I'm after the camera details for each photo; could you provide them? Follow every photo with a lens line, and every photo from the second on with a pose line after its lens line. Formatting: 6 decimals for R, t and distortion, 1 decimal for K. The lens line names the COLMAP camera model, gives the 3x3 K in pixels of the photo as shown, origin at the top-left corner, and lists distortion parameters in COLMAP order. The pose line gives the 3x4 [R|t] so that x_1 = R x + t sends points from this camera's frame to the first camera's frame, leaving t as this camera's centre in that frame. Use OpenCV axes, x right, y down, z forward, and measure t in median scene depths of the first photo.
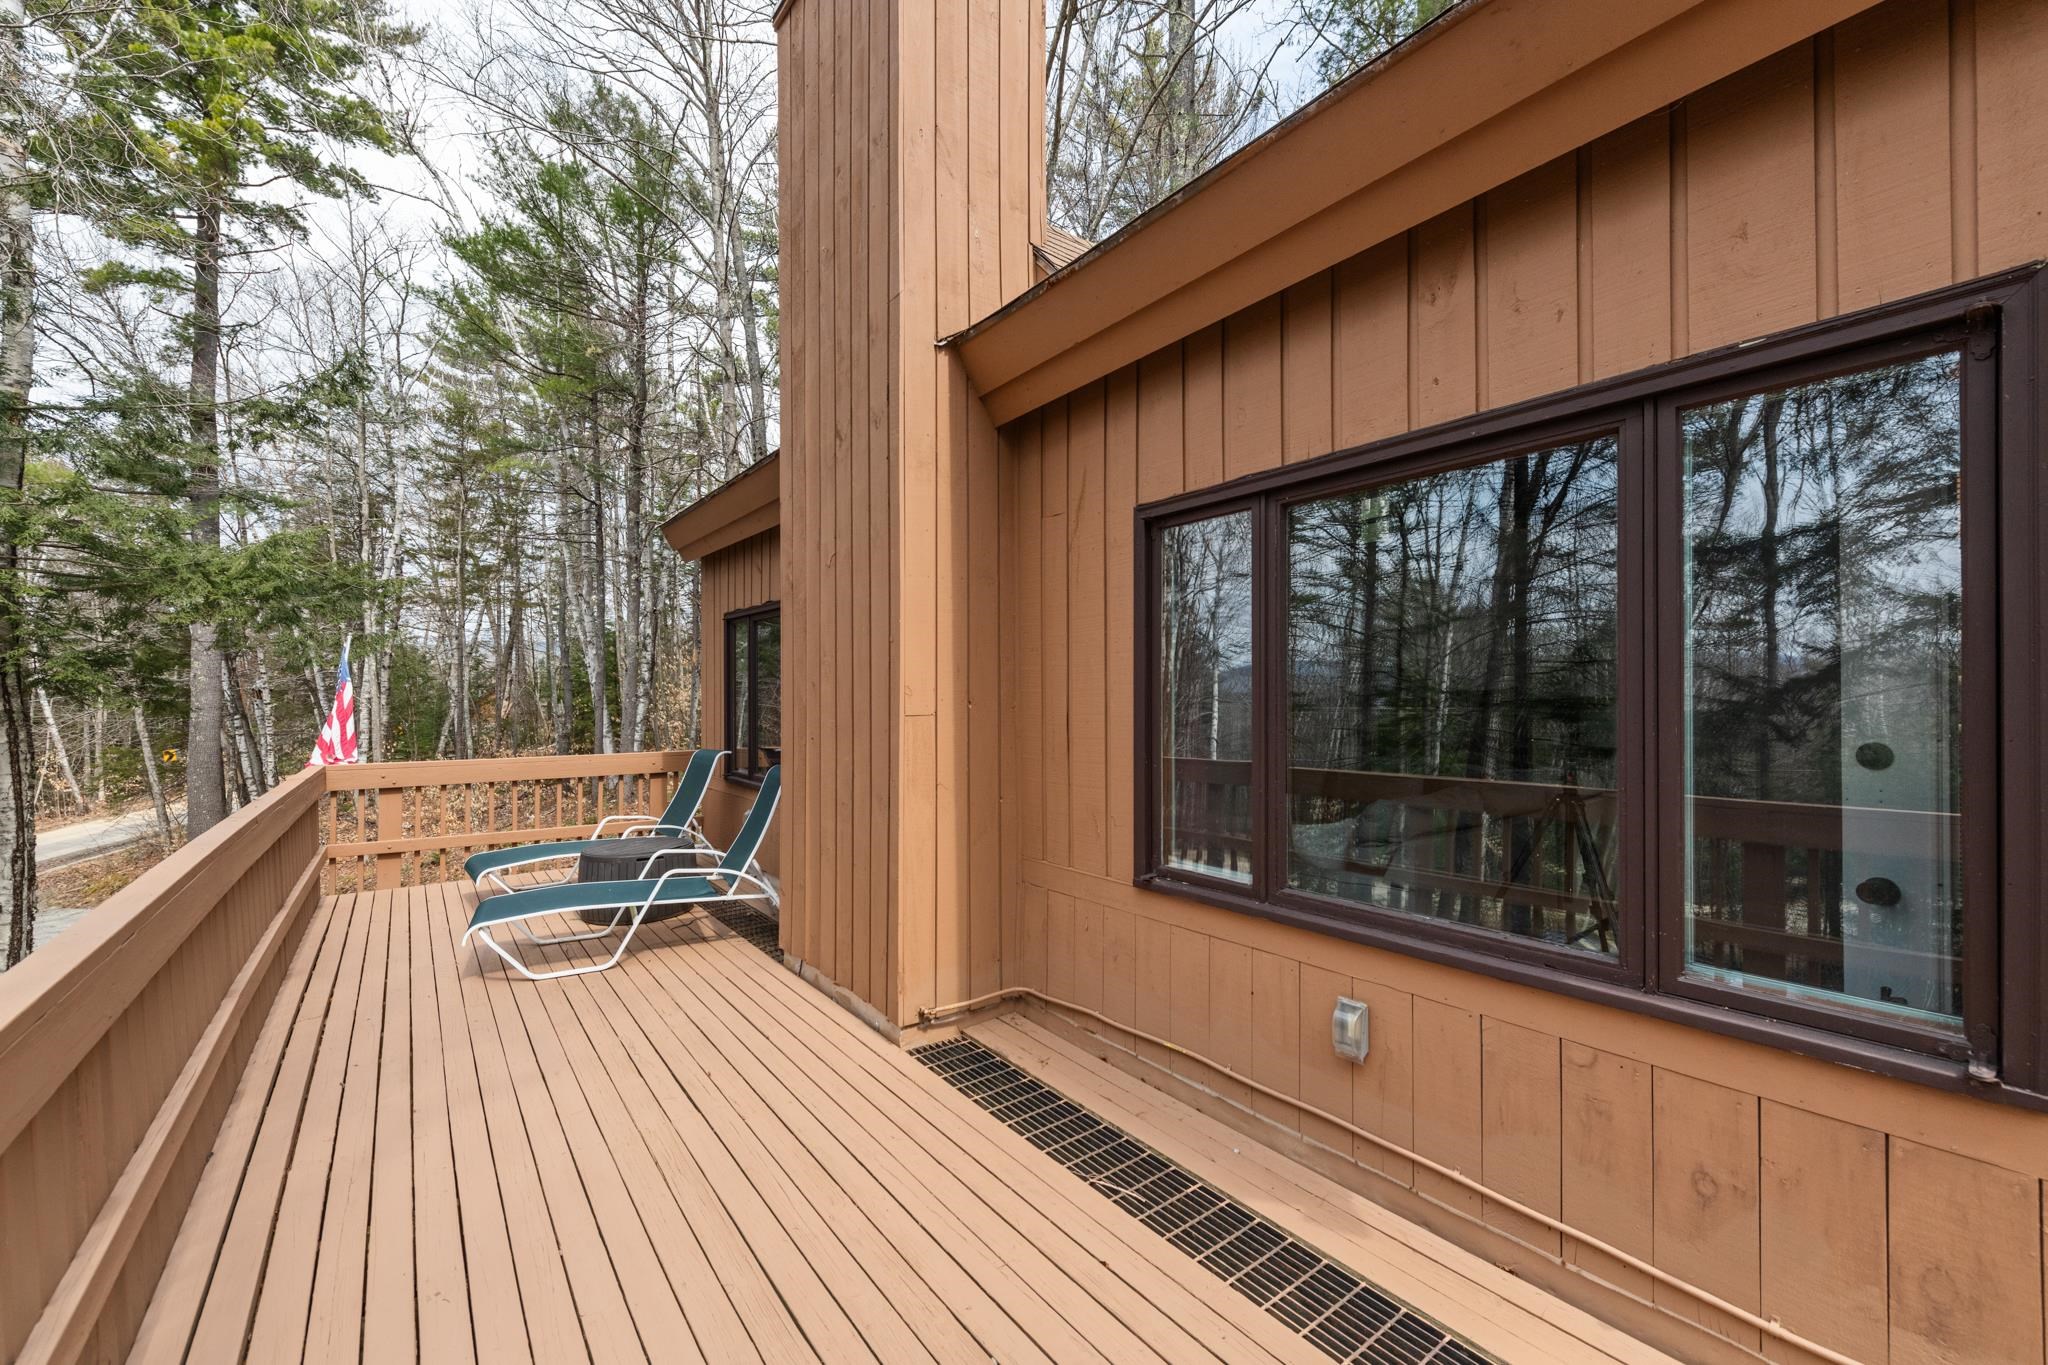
lens RADIAL K [[800.7, 0, 1017.2], [0, 800.7, 690.0], [0, 0, 1]] dist [0.014331, -0.004130]
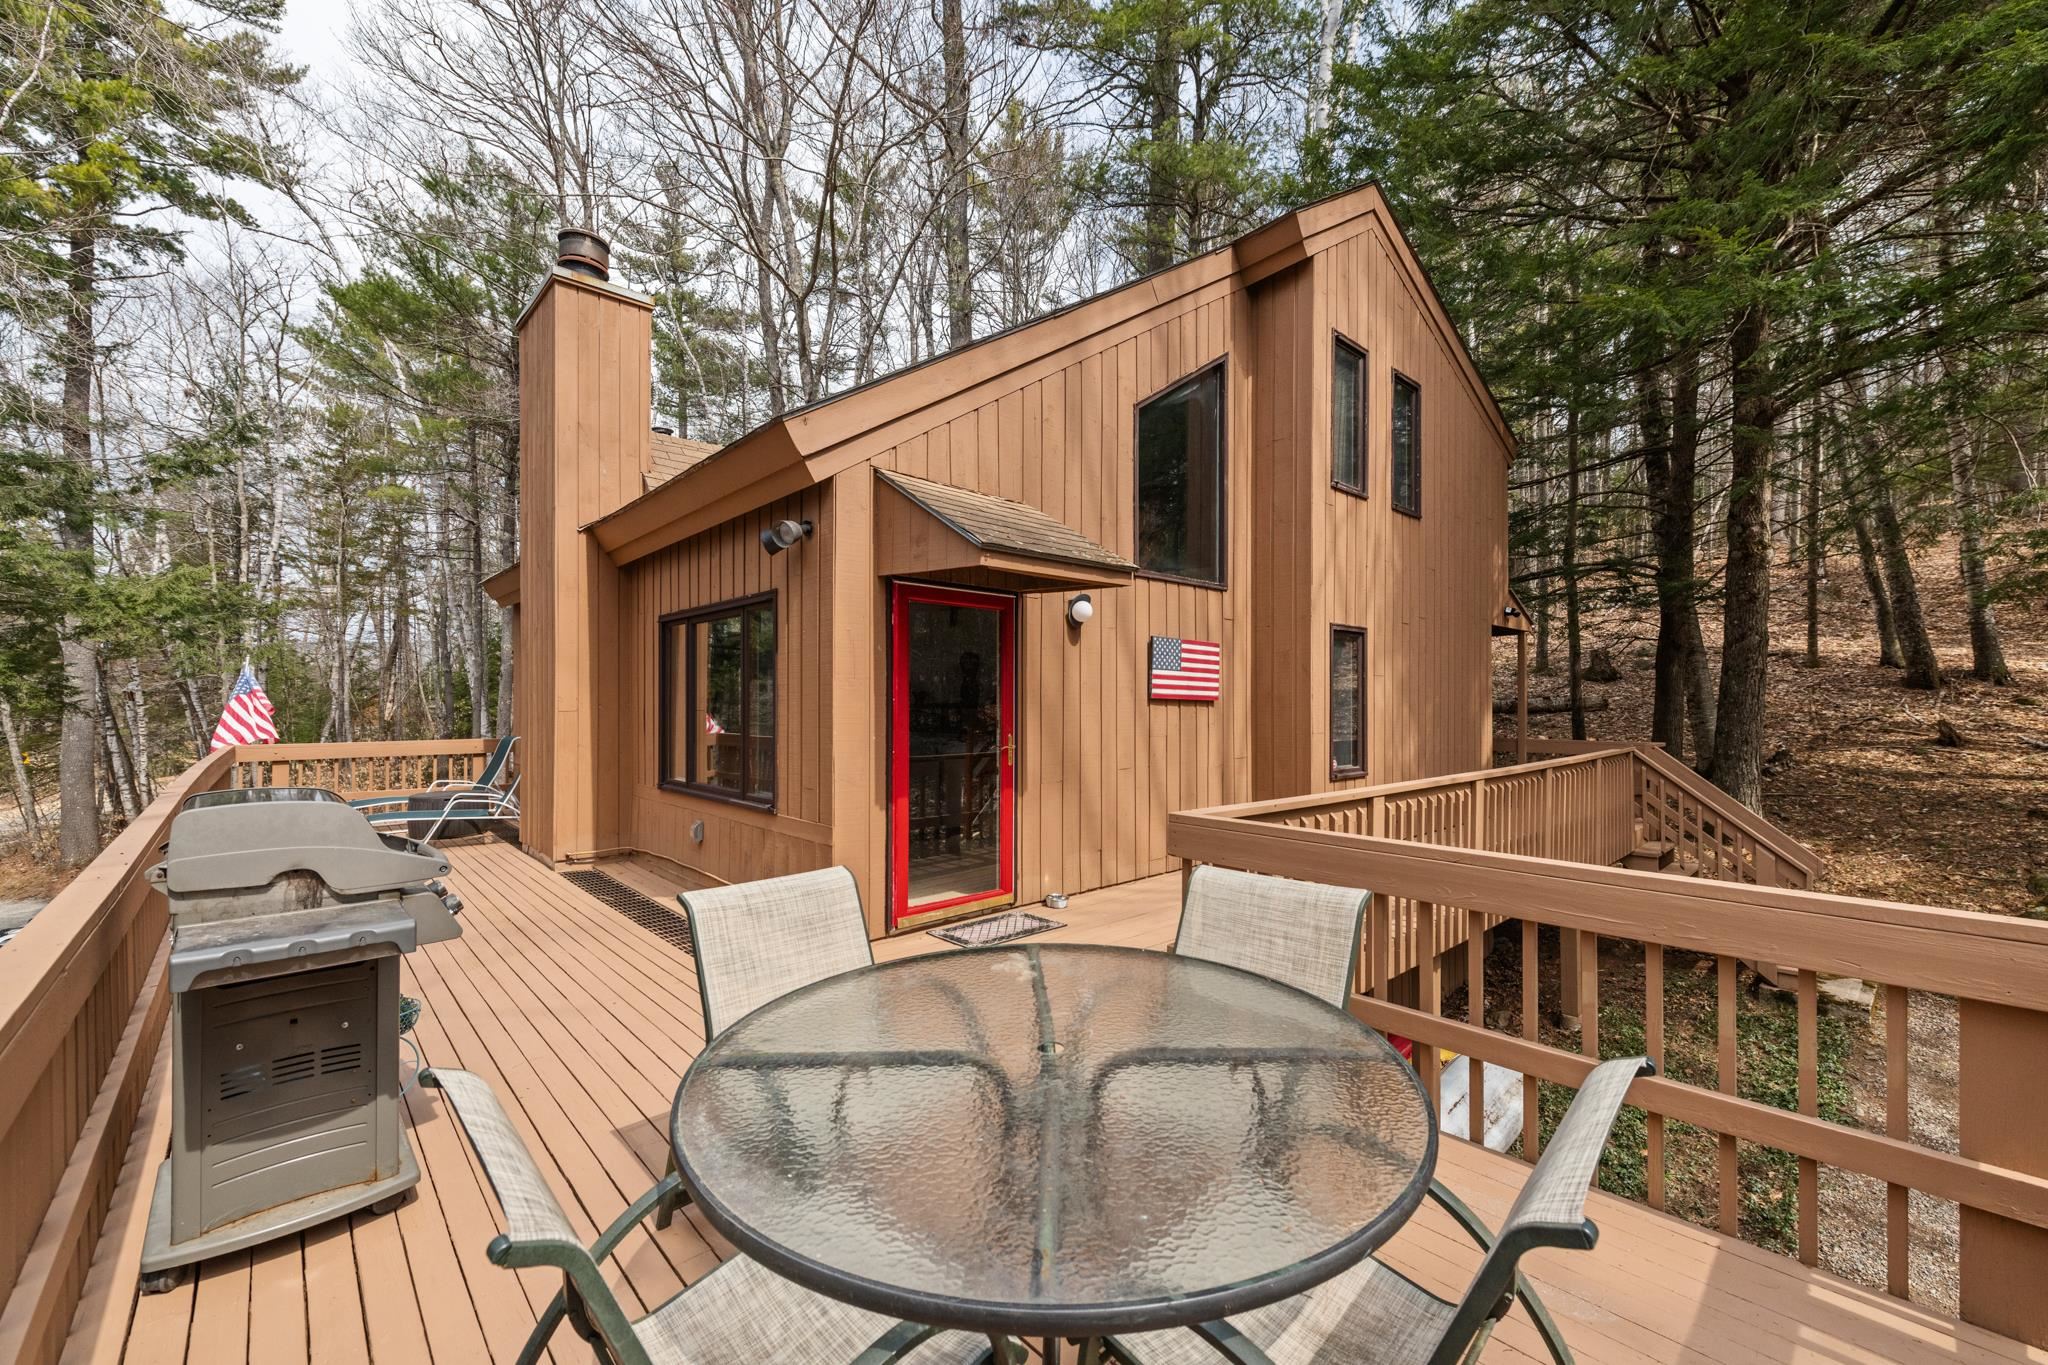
lens RADIAL K [[800.7, 0, 1028.5], [0, 800.7, 694.6], [0, 0, 1]] dist [0.014331, -0.004130]
pose [[0.995307, 0.001799, 0.096753, 0.115539], [-0.002132, 0.999992, 0.003335, -0.002982], [-0.096746, -0.003526, 0.995303, -0.157844]]
